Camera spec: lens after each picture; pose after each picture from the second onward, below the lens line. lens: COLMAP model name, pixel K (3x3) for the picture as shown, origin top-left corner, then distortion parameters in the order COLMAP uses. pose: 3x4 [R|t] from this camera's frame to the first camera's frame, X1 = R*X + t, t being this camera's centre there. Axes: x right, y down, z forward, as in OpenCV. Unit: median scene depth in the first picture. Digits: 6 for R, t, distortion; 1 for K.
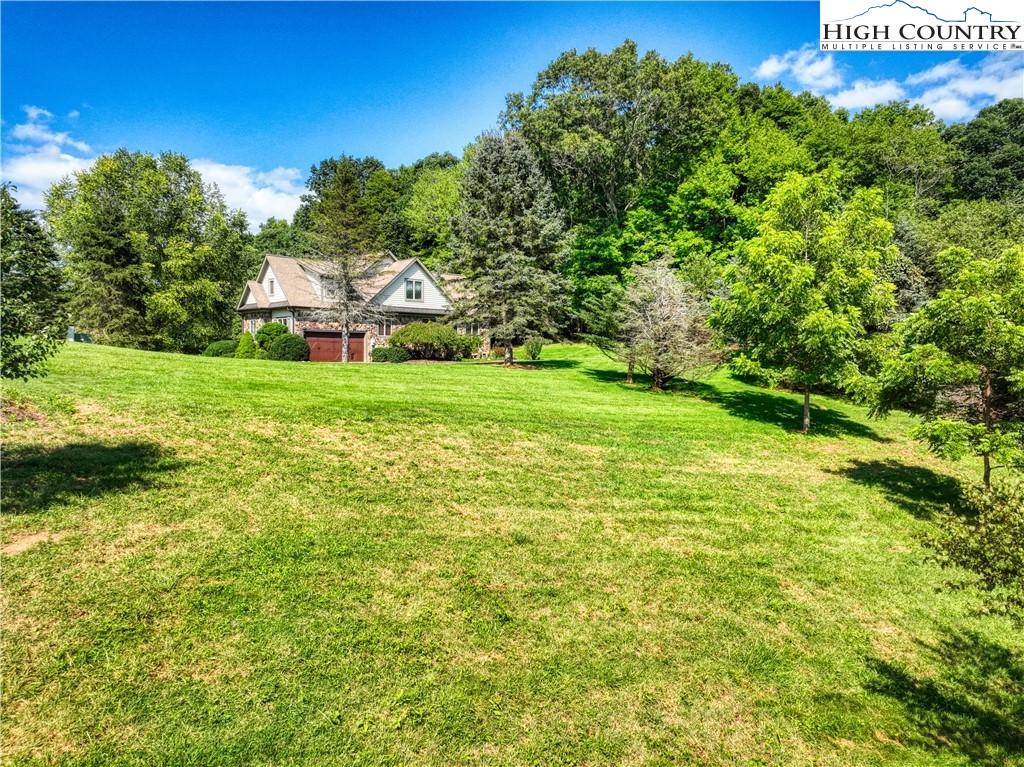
lens RADIAL K [[719.2, 0, 512.0], [0, 719.2, 383.5], [0, 0, 1]] dist [-0.000311, 0.012640]
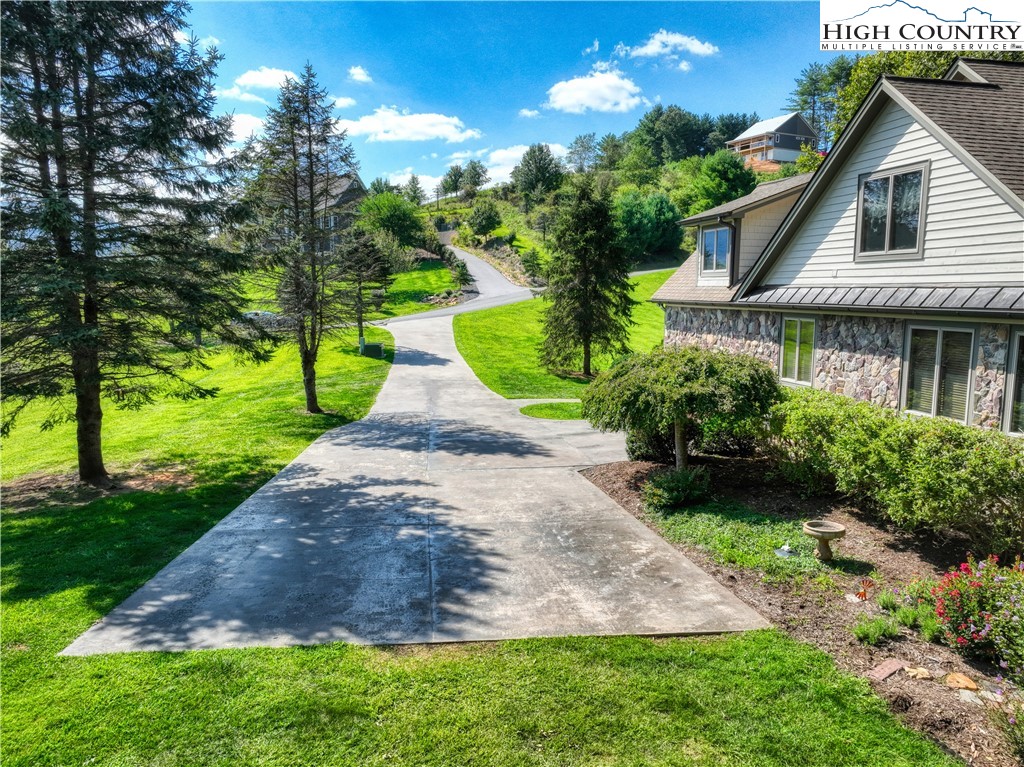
lens RADIAL K [[719.2, 0, 512.0], [0, 719.2, 383.5], [0, 0, 1]] dist [-0.000311, 0.012640]
pose [[-0.517268, 0.102510, -0.849662, 0.156905], [-0.041282, 0.988656, 0.144411, -0.107405], [0.854827, 0.109775, -0.507168, 1.069633]]
